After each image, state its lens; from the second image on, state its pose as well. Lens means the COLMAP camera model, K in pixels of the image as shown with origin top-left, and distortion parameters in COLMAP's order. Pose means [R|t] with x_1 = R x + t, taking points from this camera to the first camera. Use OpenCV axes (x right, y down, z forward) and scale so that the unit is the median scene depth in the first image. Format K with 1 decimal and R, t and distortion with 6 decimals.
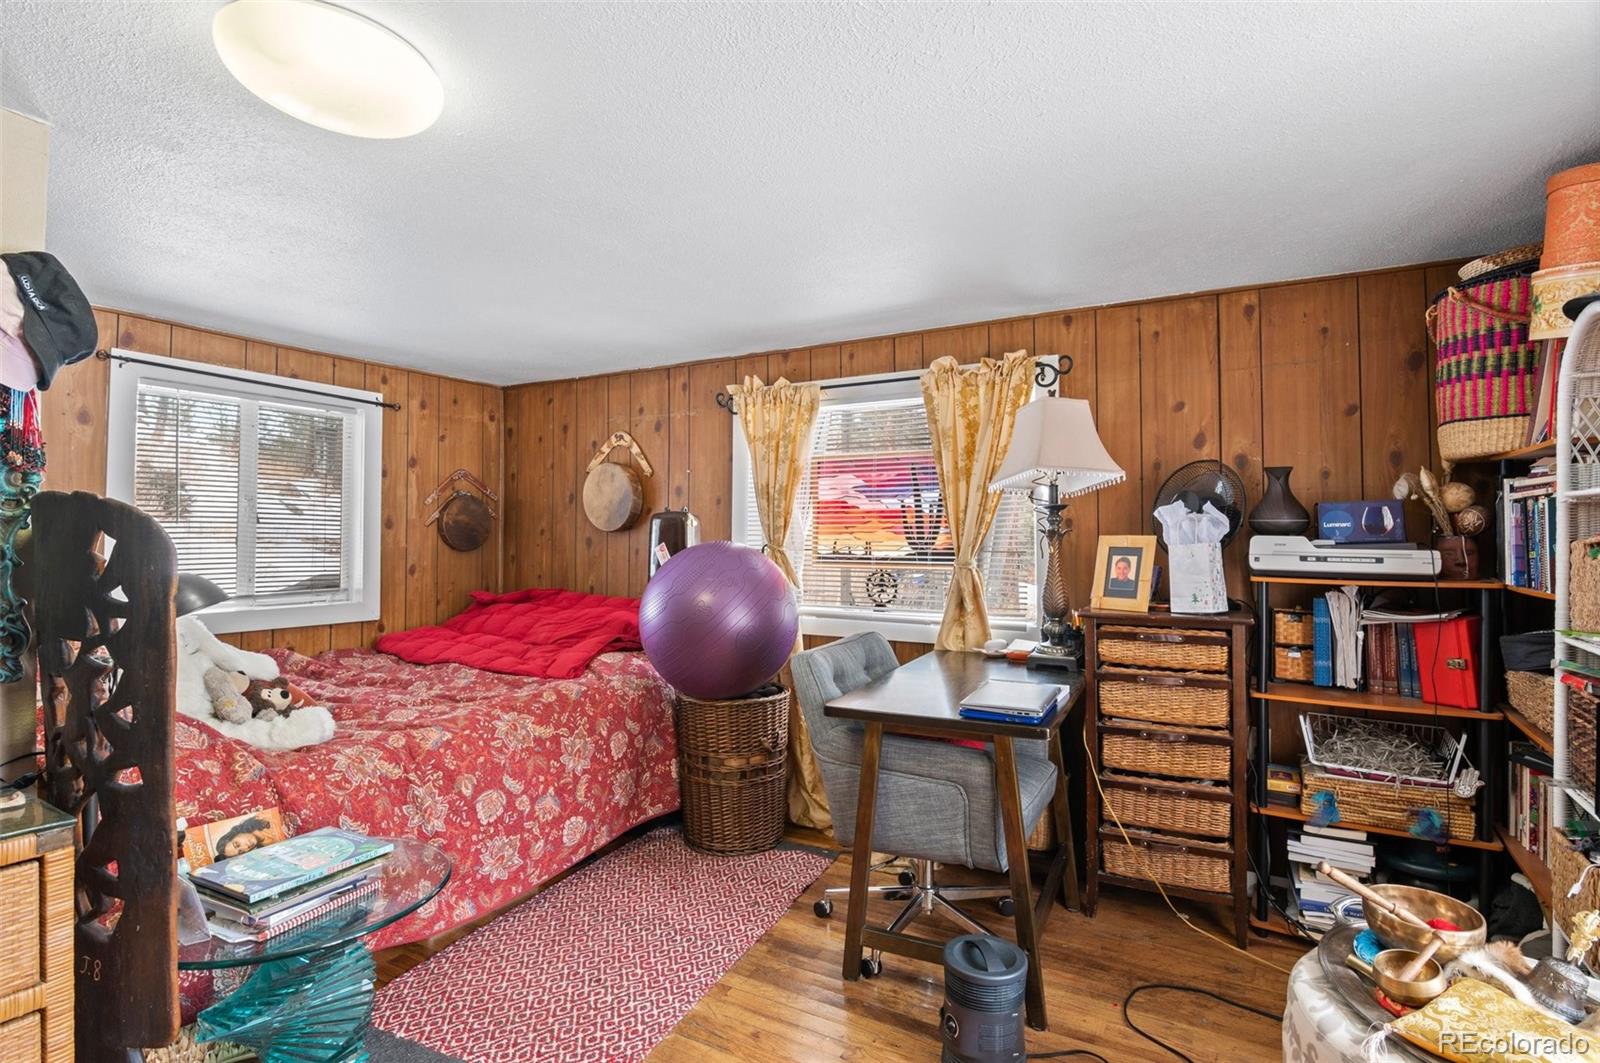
lens RADIAL K [[786.1, 0, 799.5], [0, 786.1, 523.5], [0, 0, 1]] dist [-0.026202, 0.000016]
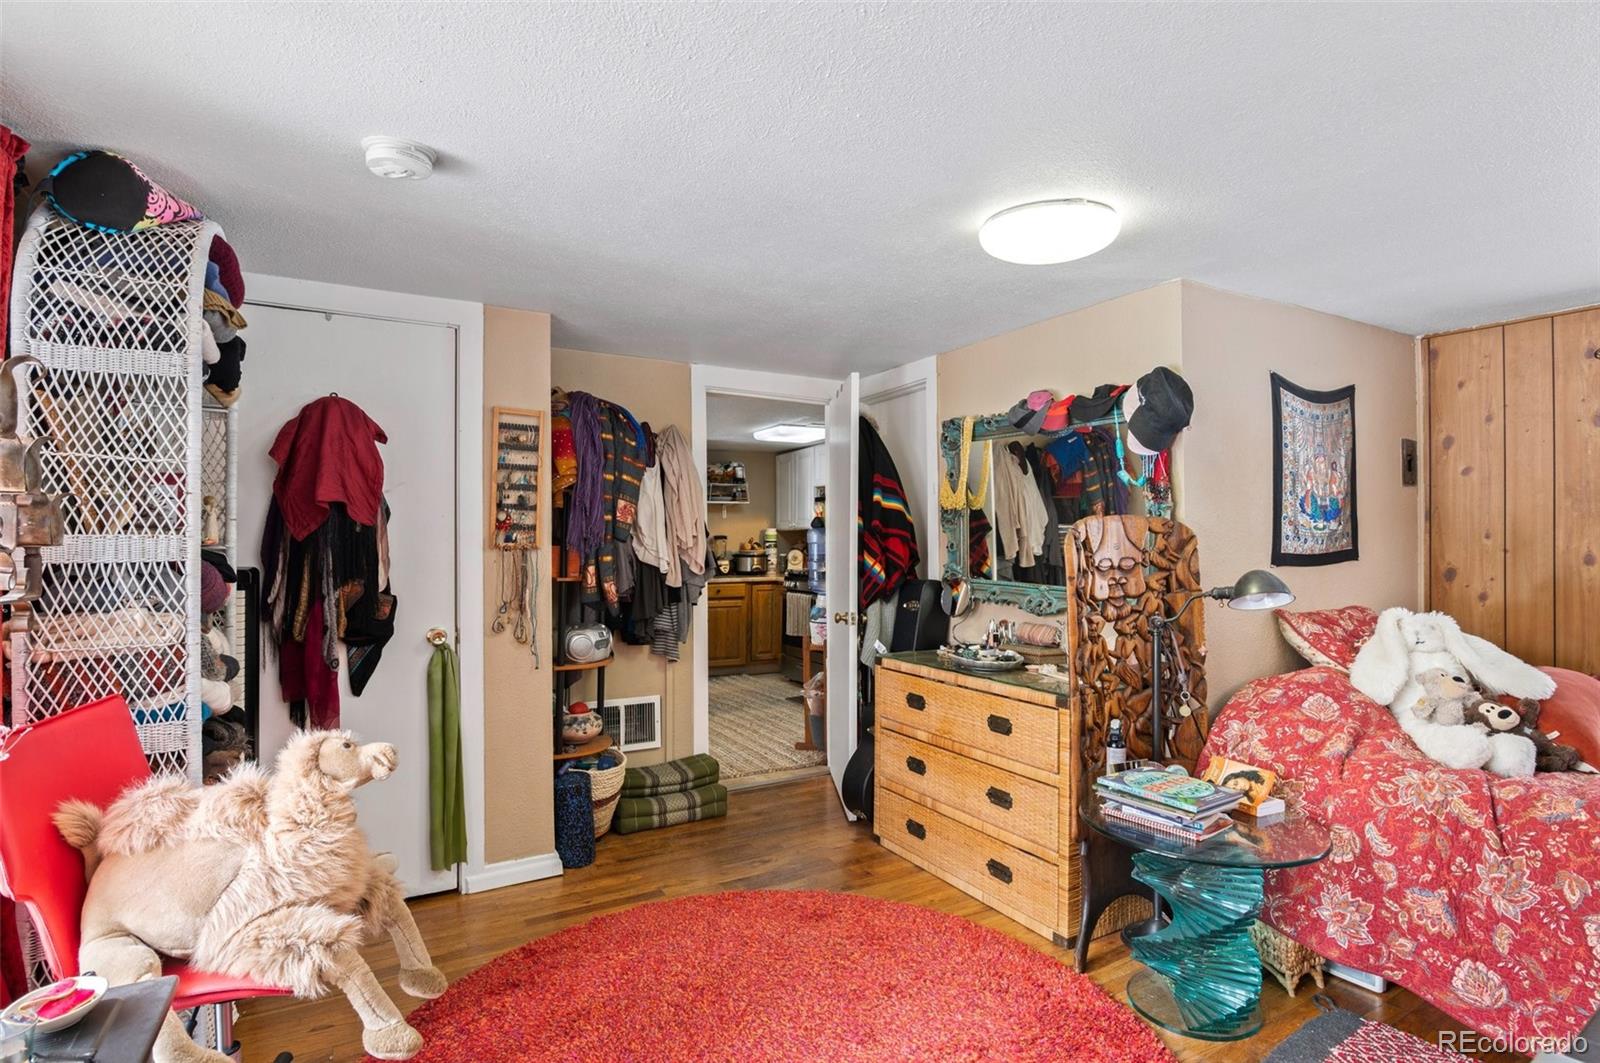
lens RADIAL K [[786.1, 0, 807.7], [0, 786.1, 528.3], [0, 0, 1]] dist [-0.026202, 0.000016]
pose [[-0.476462, 0.003226, -0.879189, 0.685331], [0.017600, 0.999828, -0.005869, -0.011828], [0.879019, -0.018270, -0.476437, 0.915857]]
